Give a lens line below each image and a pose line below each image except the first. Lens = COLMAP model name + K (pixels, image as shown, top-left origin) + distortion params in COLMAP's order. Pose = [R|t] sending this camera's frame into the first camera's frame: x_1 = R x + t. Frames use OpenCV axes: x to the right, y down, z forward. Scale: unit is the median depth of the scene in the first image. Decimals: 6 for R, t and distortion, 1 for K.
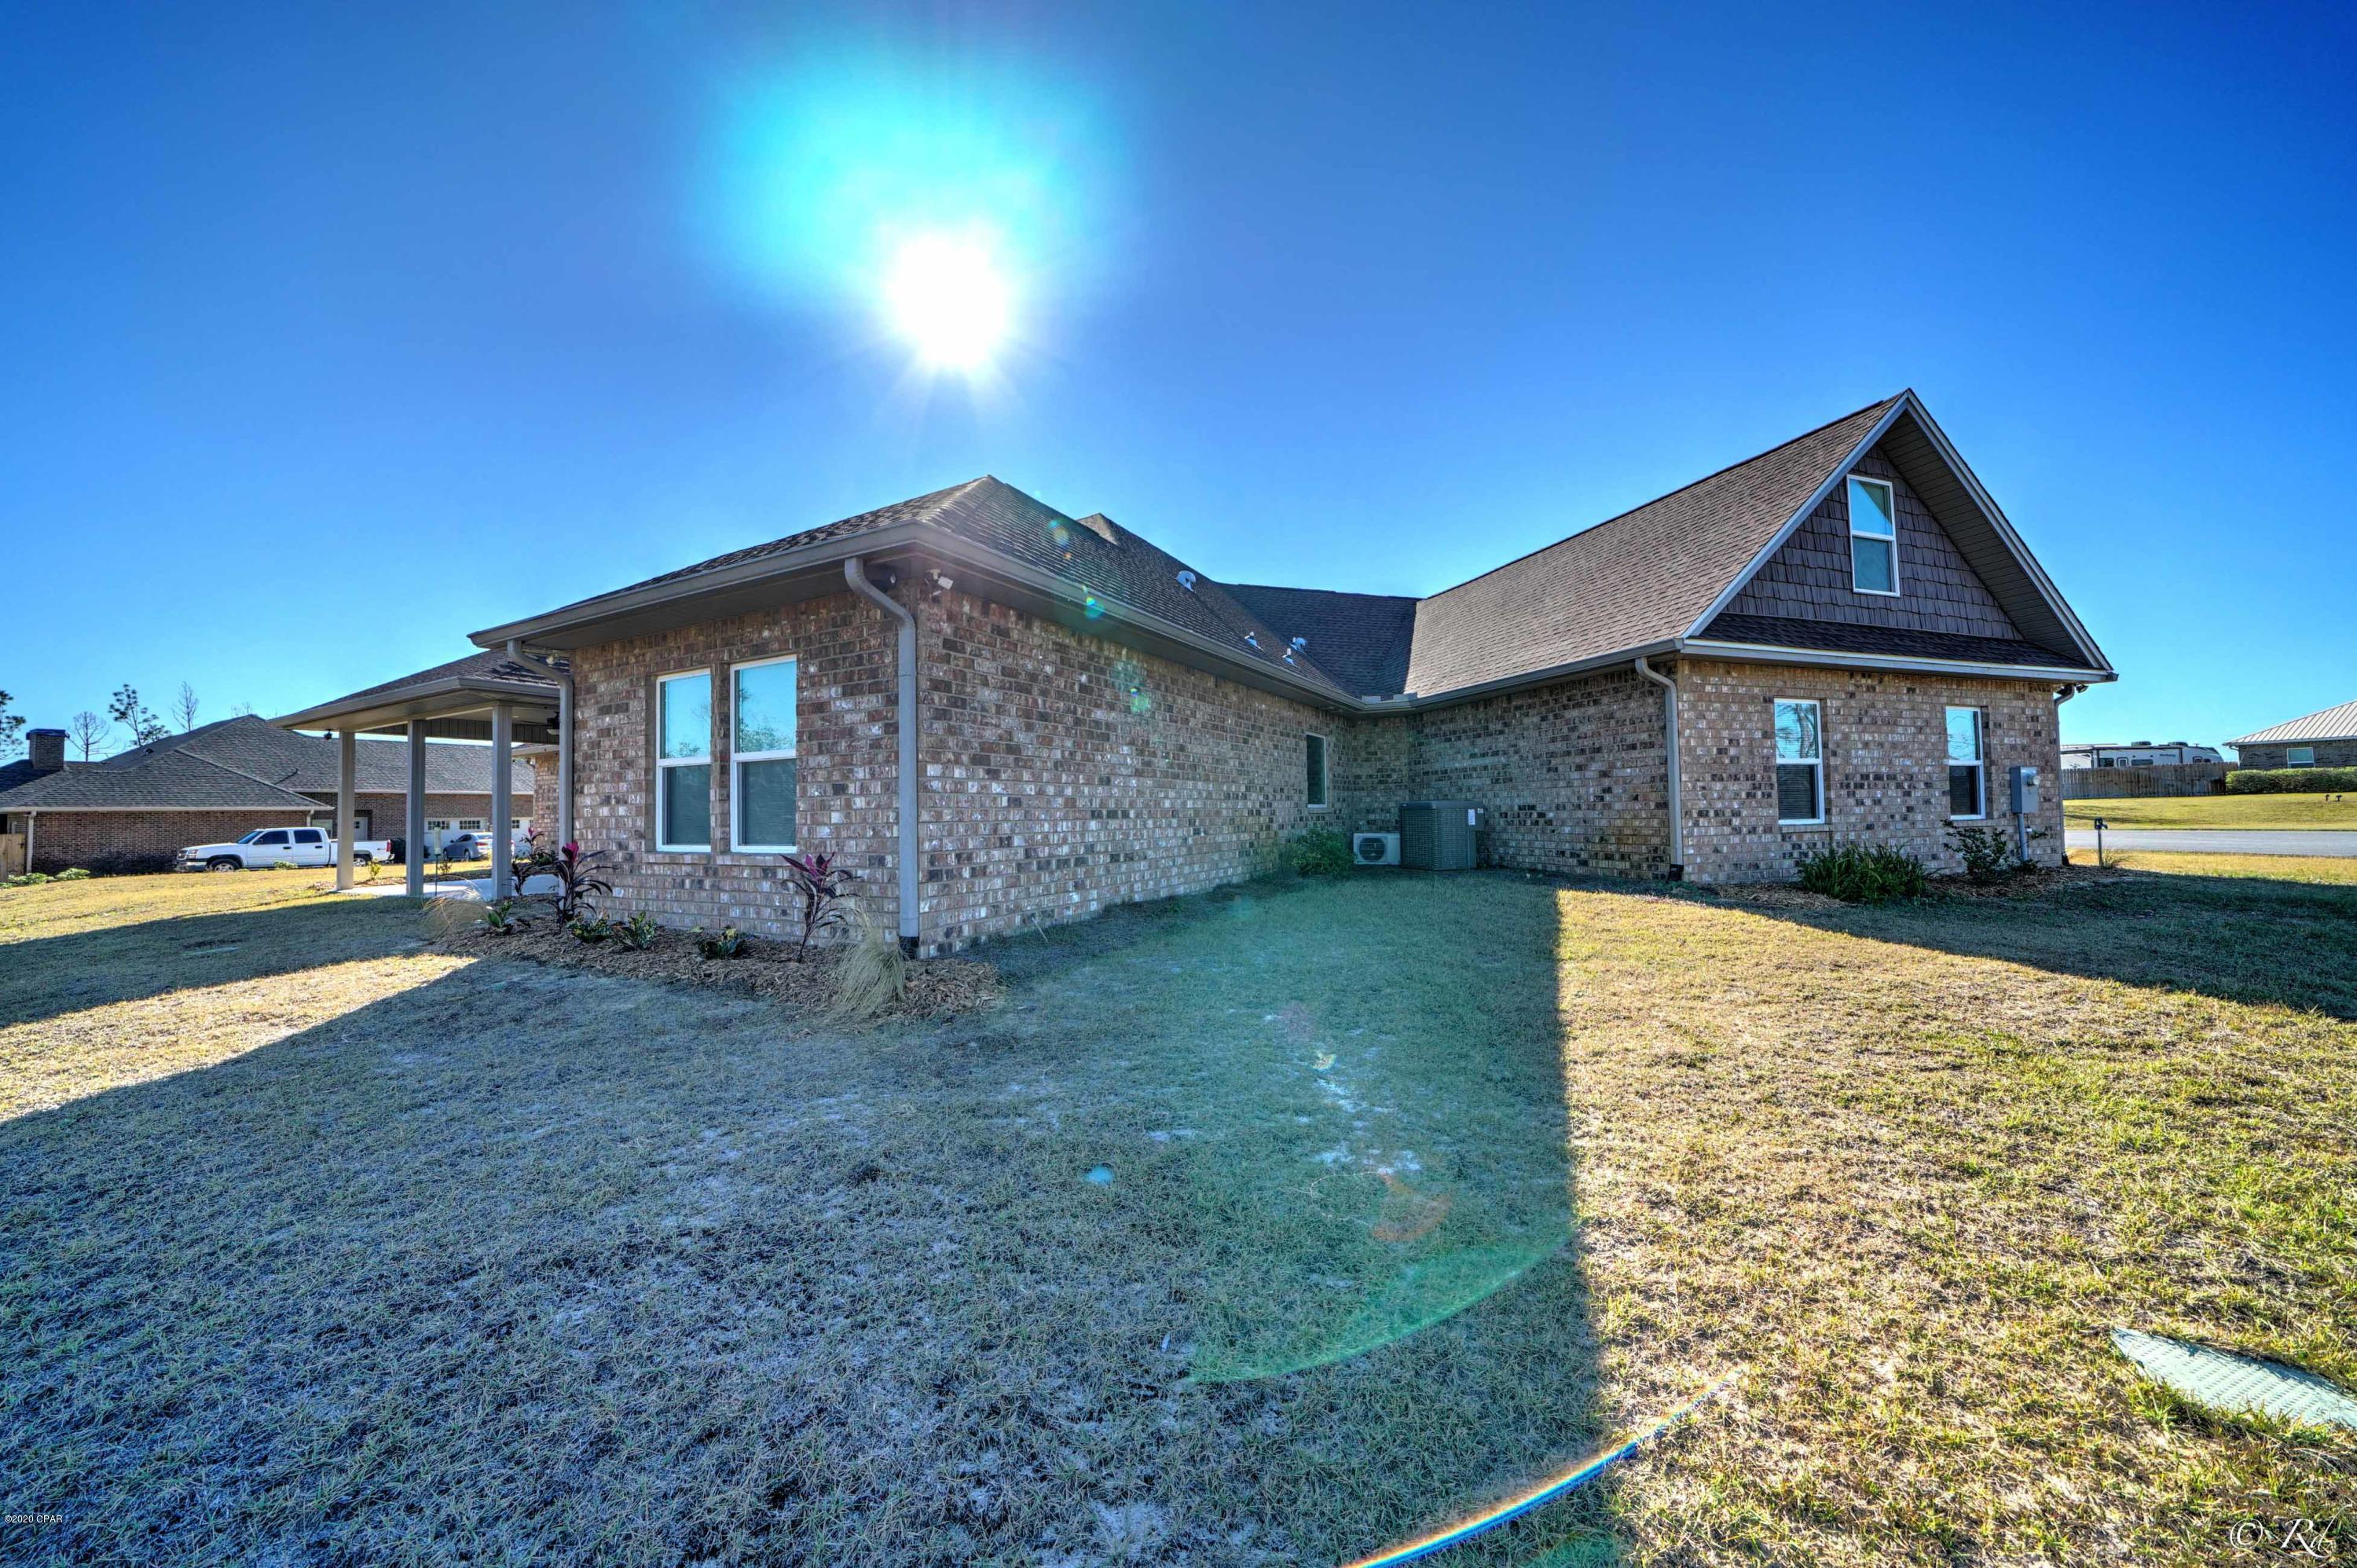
lens RADIAL K [[819.7, 0, 1177.2], [0, 819.7, 790.3], [0, 0, 1]] dist [-0.025847, 0.002633]
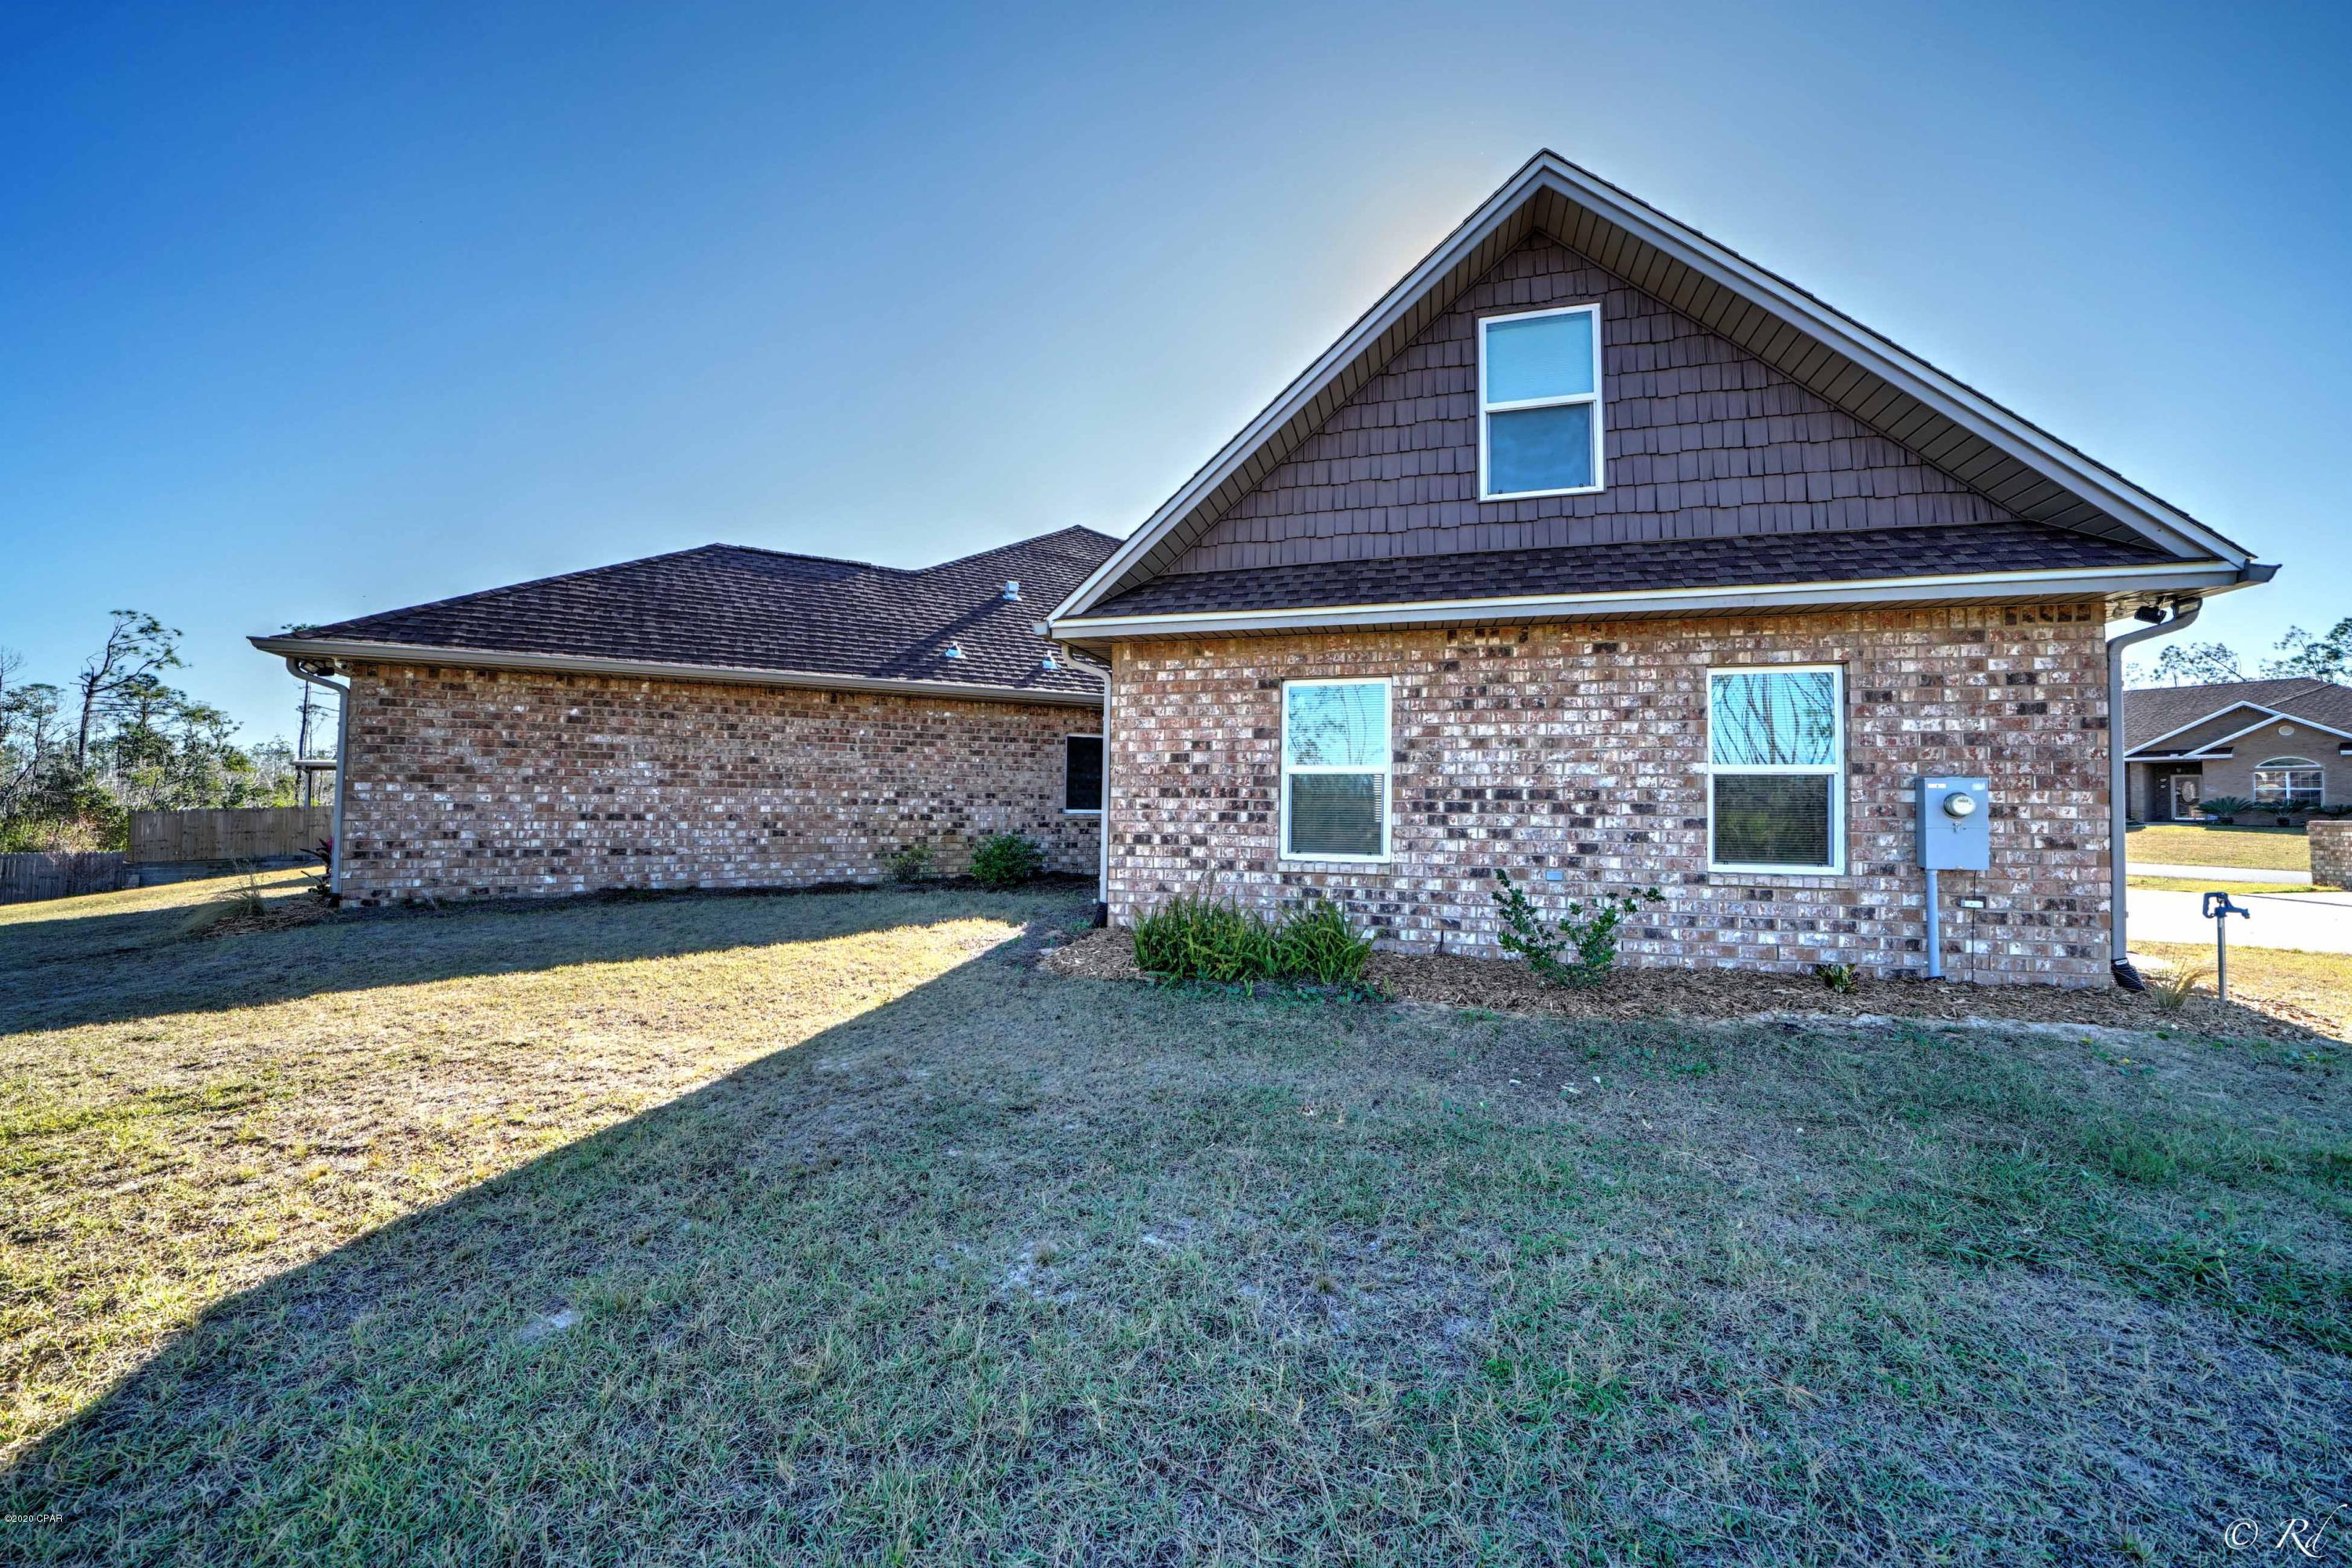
lens RADIAL K [[818.0, 0, 1175.4], [0, 818.0, 782.4], [0, 0, 1]] dist [-0.025847, 0.002633]
pose [[0.833119, 0.009014, -0.553020, 1.104252], [-0.005450, 0.999952, 0.008089, -0.032045], [0.553067, -0.003725, 0.833129, 0.368092]]
